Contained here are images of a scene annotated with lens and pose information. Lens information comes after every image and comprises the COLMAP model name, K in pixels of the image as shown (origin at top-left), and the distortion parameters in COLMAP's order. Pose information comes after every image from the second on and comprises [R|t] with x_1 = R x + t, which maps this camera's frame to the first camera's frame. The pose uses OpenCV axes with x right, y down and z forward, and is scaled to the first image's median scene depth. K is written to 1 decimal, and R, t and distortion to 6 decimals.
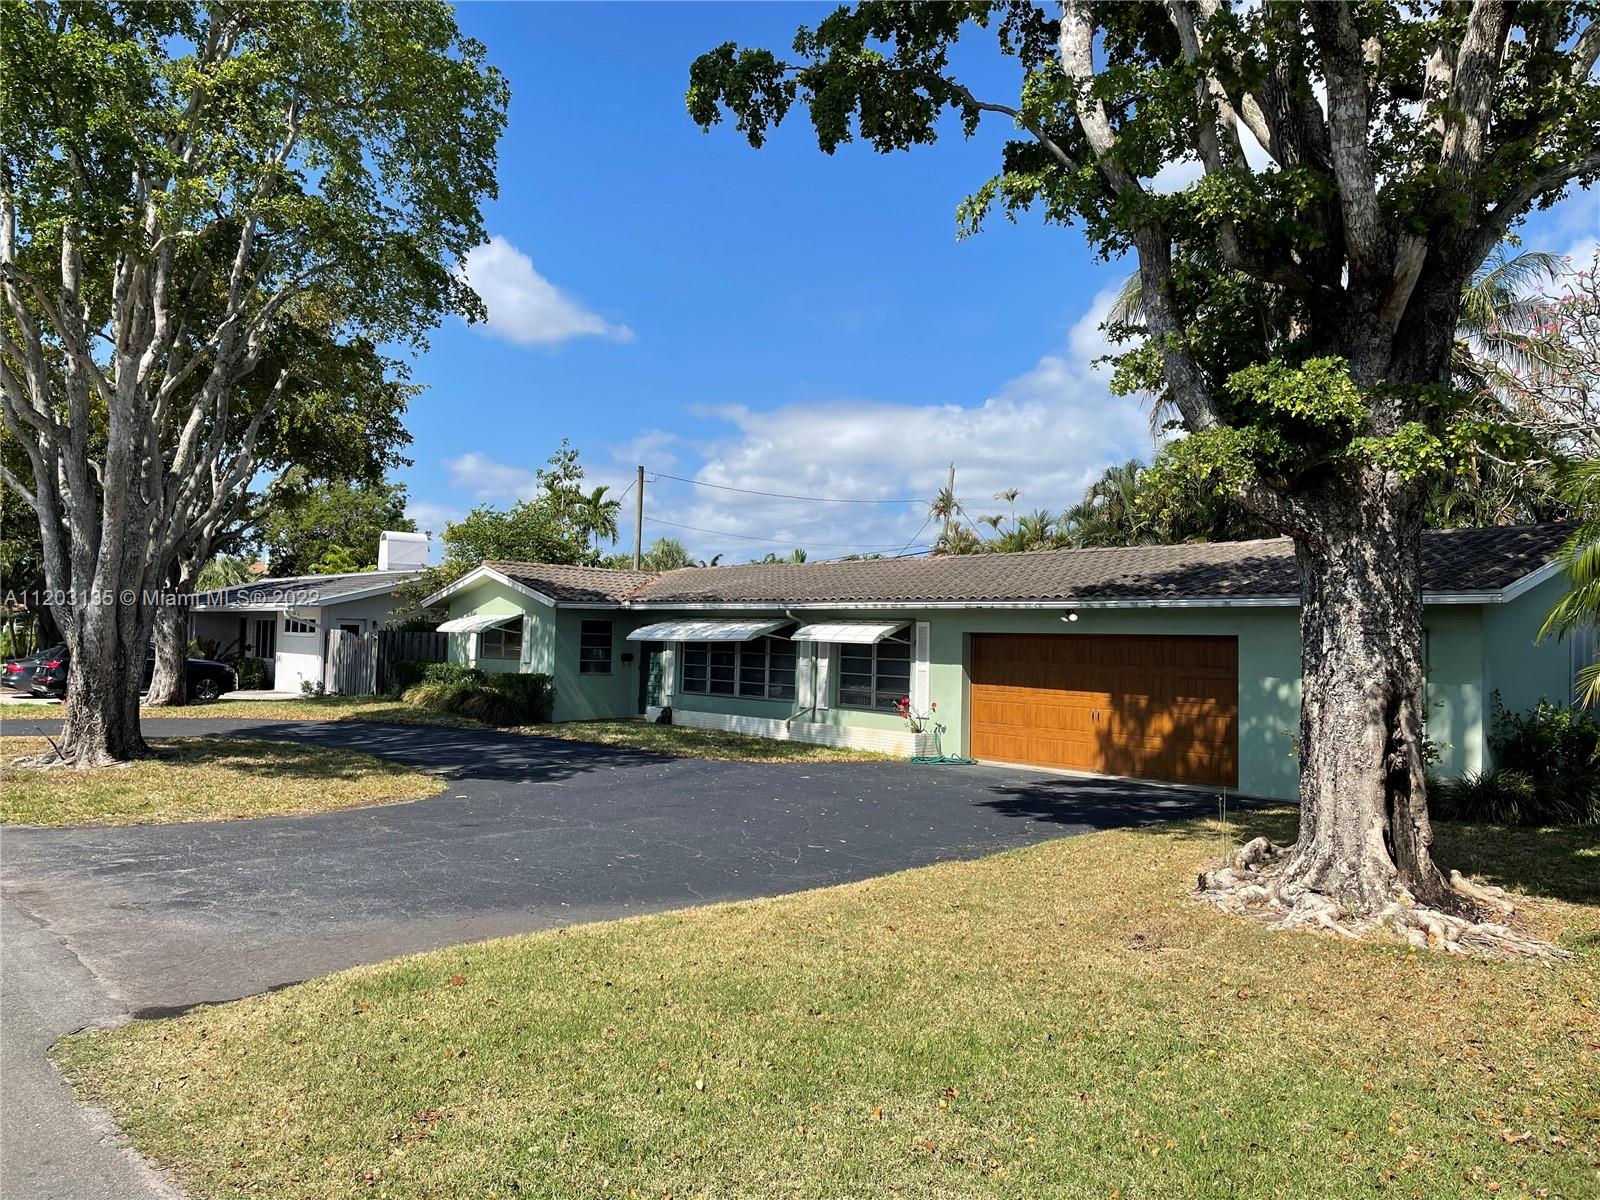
lens RADIAL K [[1212.9, 0, 800.0], [0, 1212.9, 600.0], [0, 0, 1]] dist [0.001089, -0.000058]
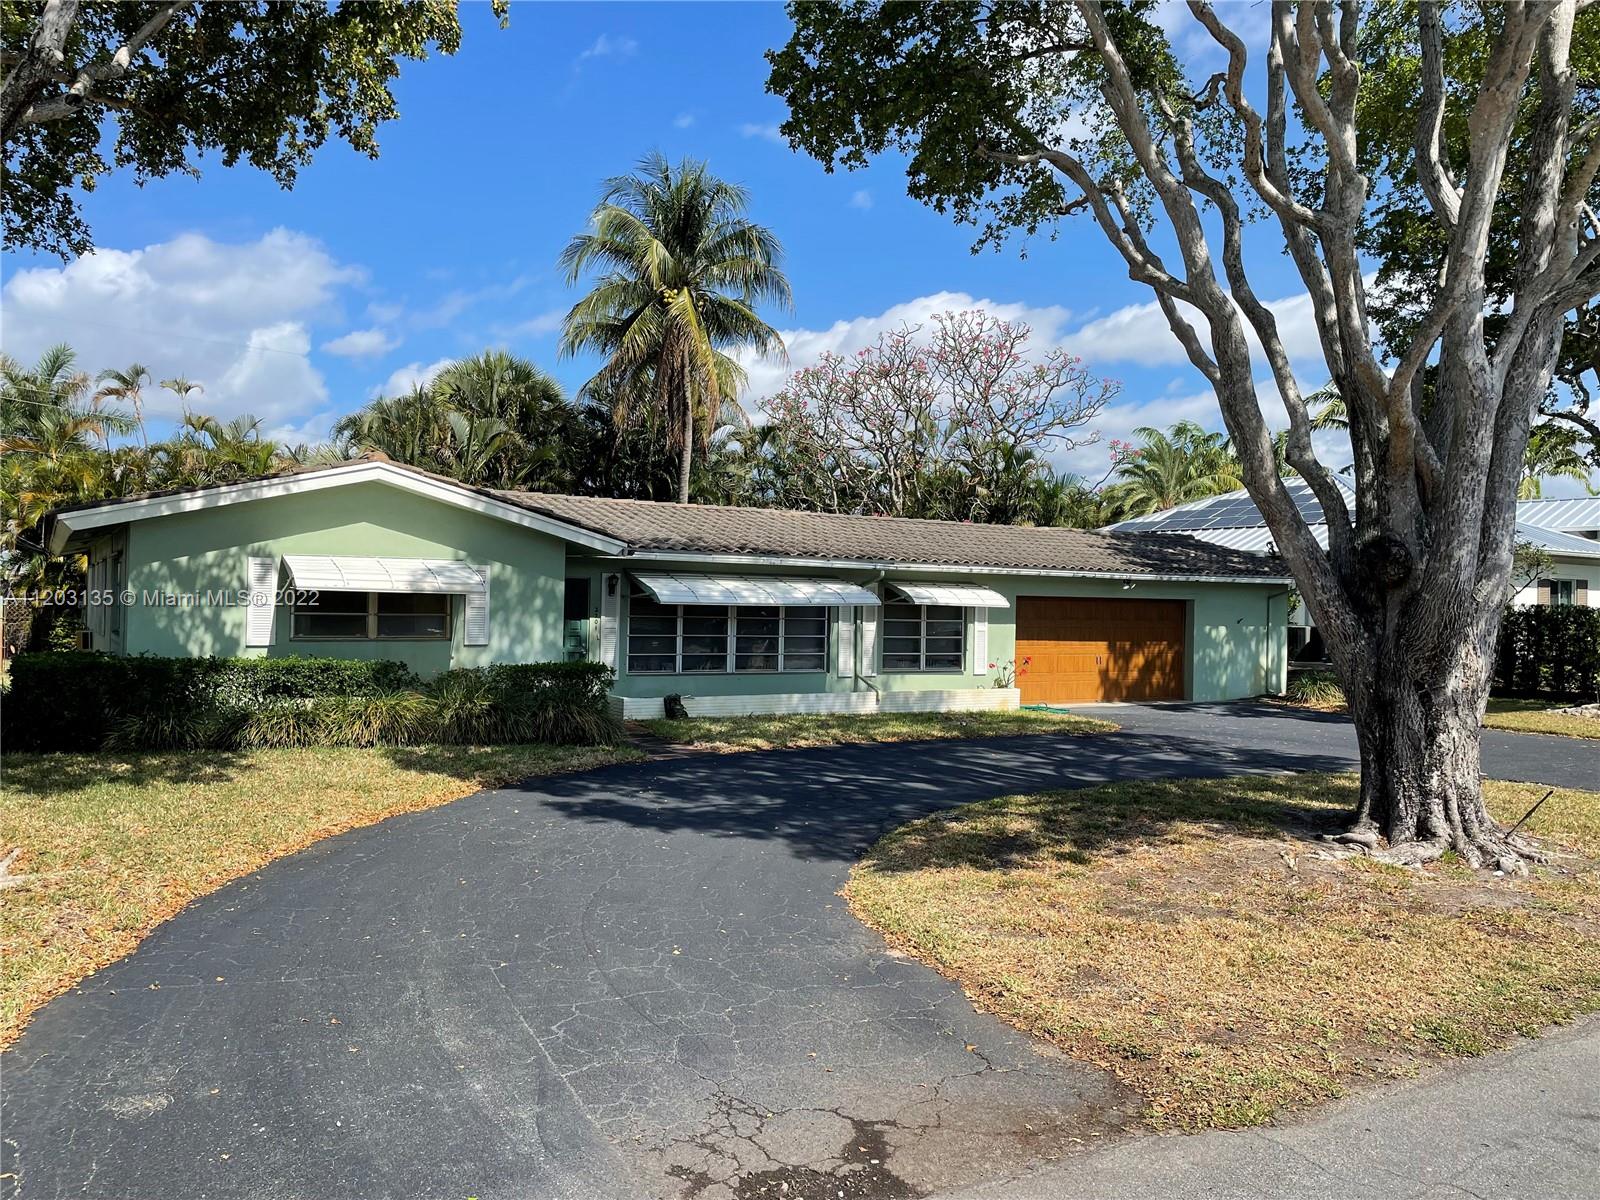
lens RADIAL K [[1212.9, 0, 800.0], [0, 1212.9, 600.0], [0, 0, 1]] dist [0.001089, -0.000058]
pose [[0.145069, -0.012021, 0.989348, -1.047383], [-0.042017, 0.998949, 0.018299, 0.018831], [-0.988529, -0.044224, 0.144412, 1.056869]]
